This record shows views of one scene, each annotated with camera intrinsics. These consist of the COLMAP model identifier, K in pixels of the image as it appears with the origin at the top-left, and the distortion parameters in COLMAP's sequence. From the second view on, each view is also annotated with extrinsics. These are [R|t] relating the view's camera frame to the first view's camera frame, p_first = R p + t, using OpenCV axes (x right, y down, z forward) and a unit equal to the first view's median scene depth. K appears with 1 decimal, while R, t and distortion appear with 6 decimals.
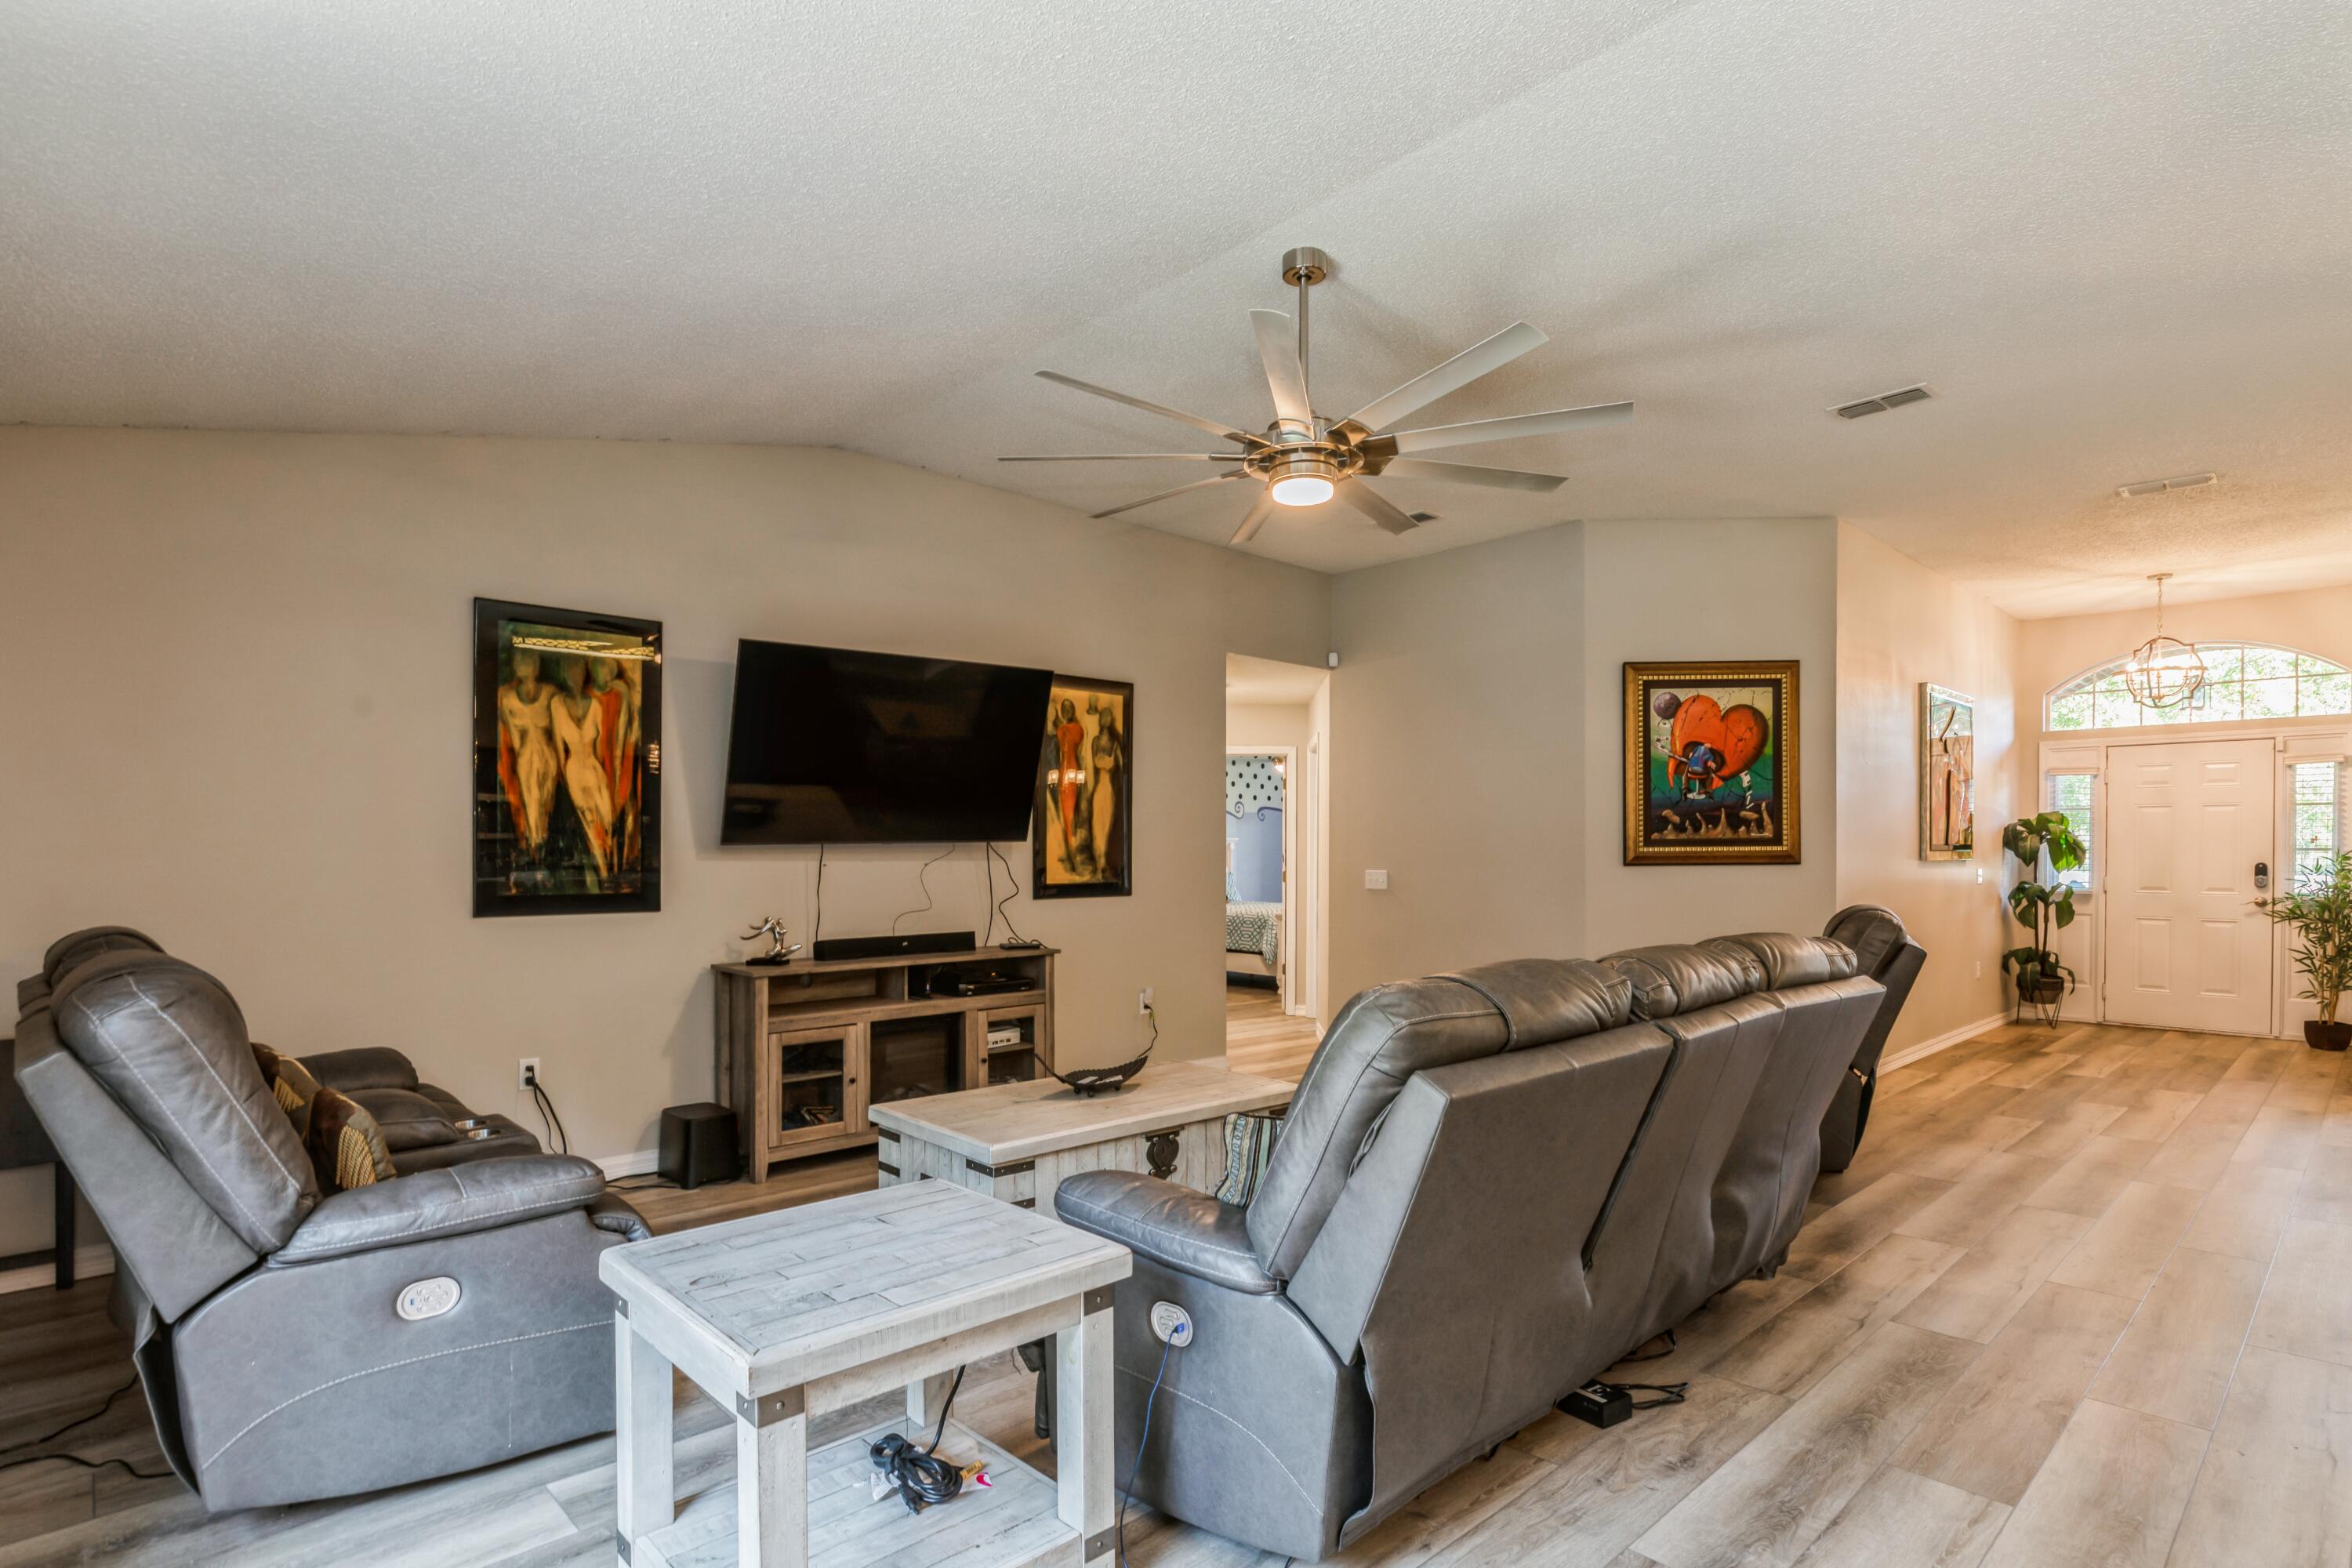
lens RADIAL K [[1172.0, 0, 1169.6], [0, 1172.0, 857.8], [0, 0, 1]] dist [-0.004469, -0.000532]
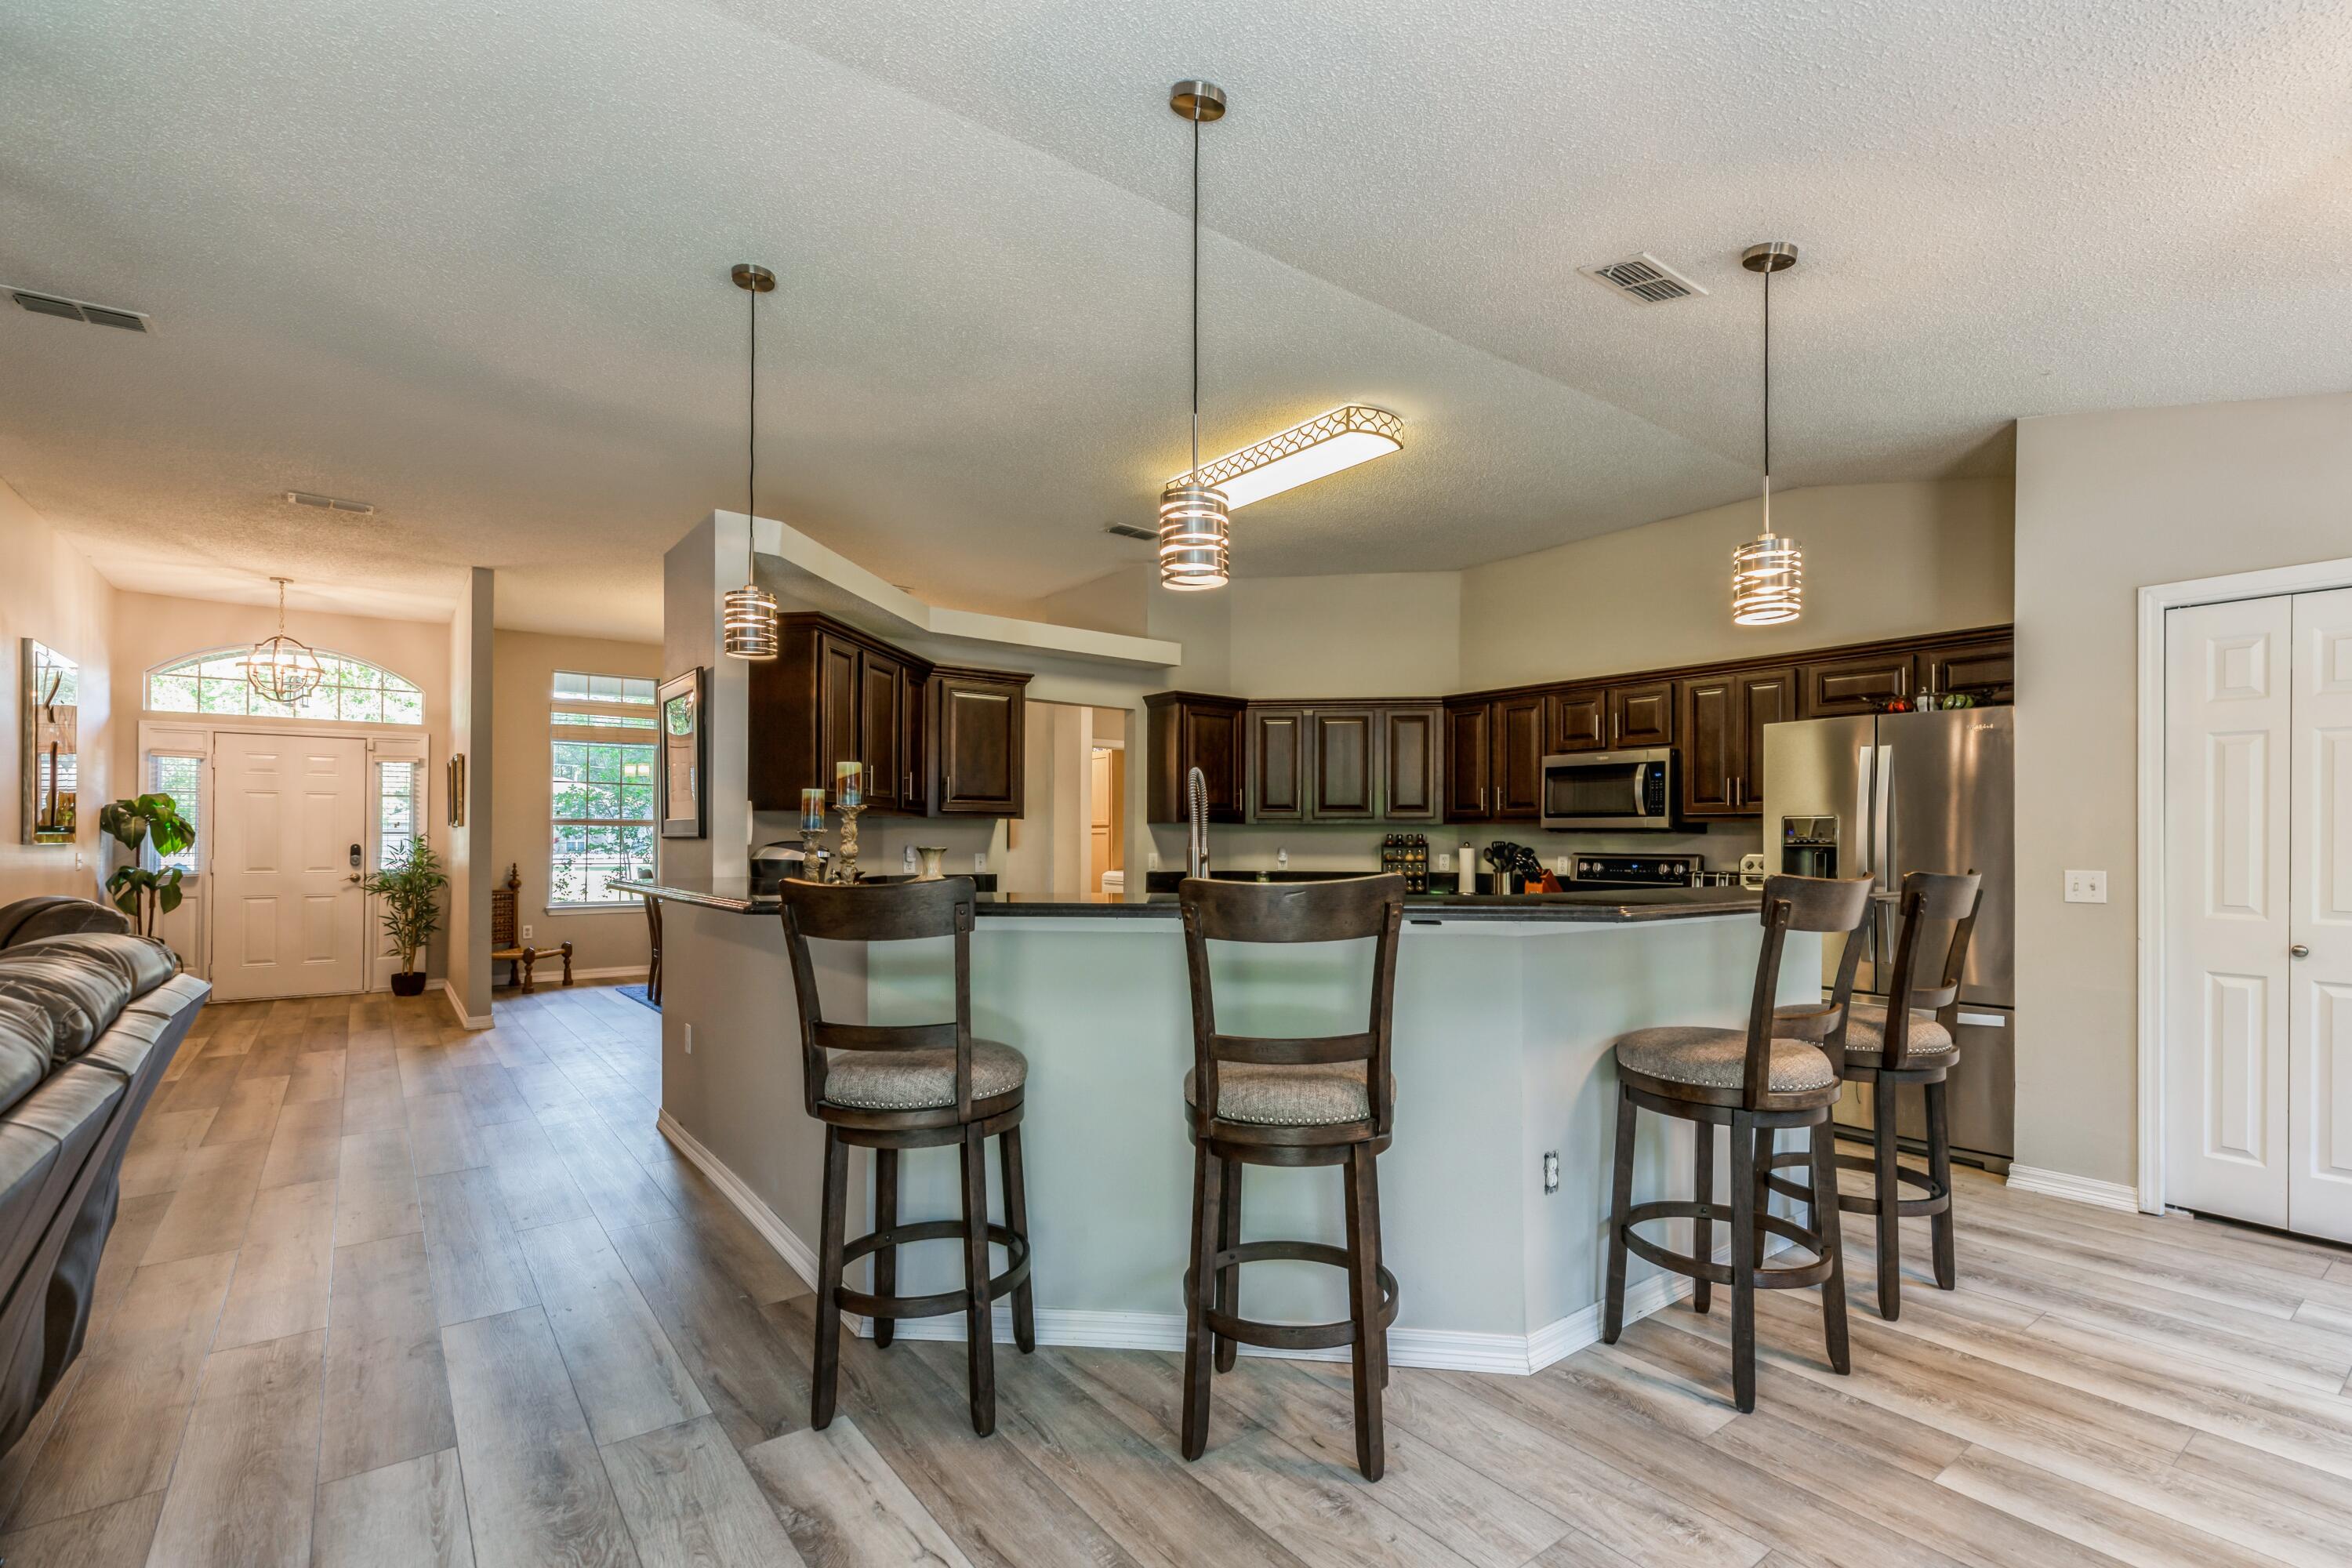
lens RADIAL K [[1072.7, 0, 1186.3], [0, 1072.7, 827.3], [0, 0, 1]] dist [0.001267, 0.000260]
pose [[0.098590, 0.008604, 0.995091, -0.063491], [0.004331, 0.999949, -0.009075, 0.000680], [-0.995119, 0.005205, 0.098548, 0.077768]]
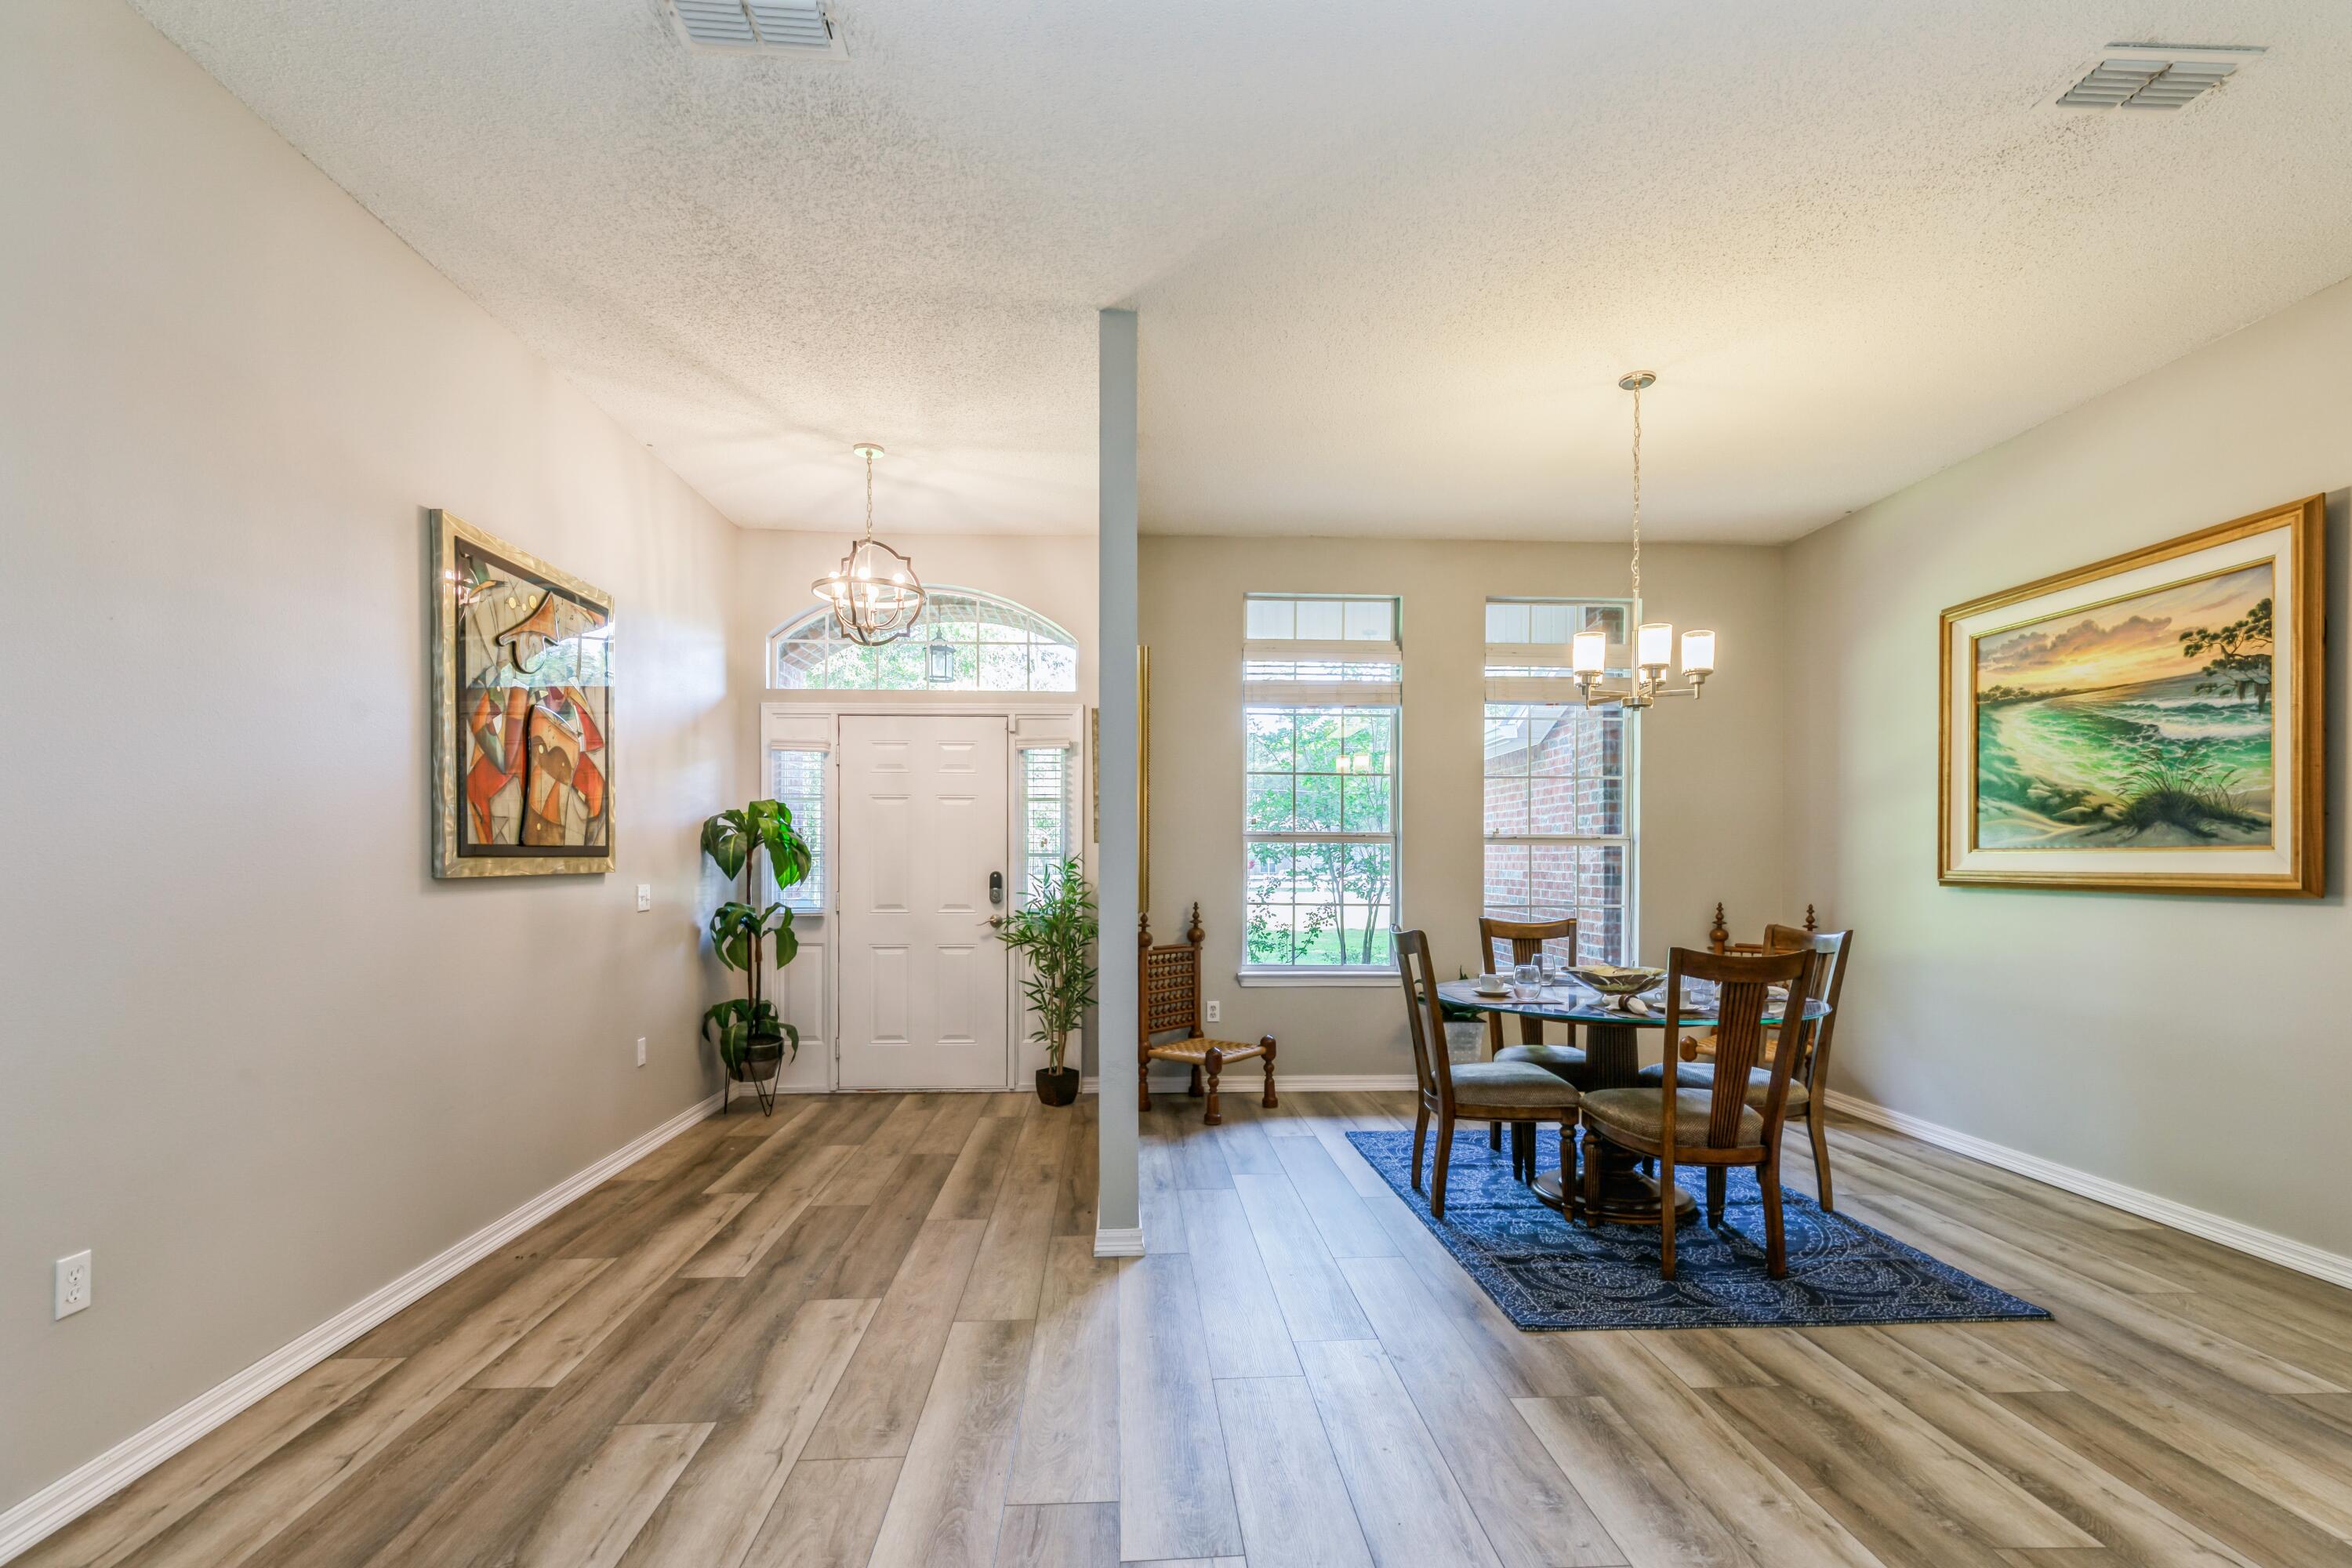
lens RADIAL K [[1104.2, 0, 1177.1], [0, 1104.2, 864.3], [0, 0, 1]] dist [0.000329, 0.000108]
pose [[0.643232, -0.005143, 0.765654, 0.525712], [0.004775, 0.999985, 0.002706, -0.002683], [-0.765657, 0.001916, 0.643246, 0.505497]]
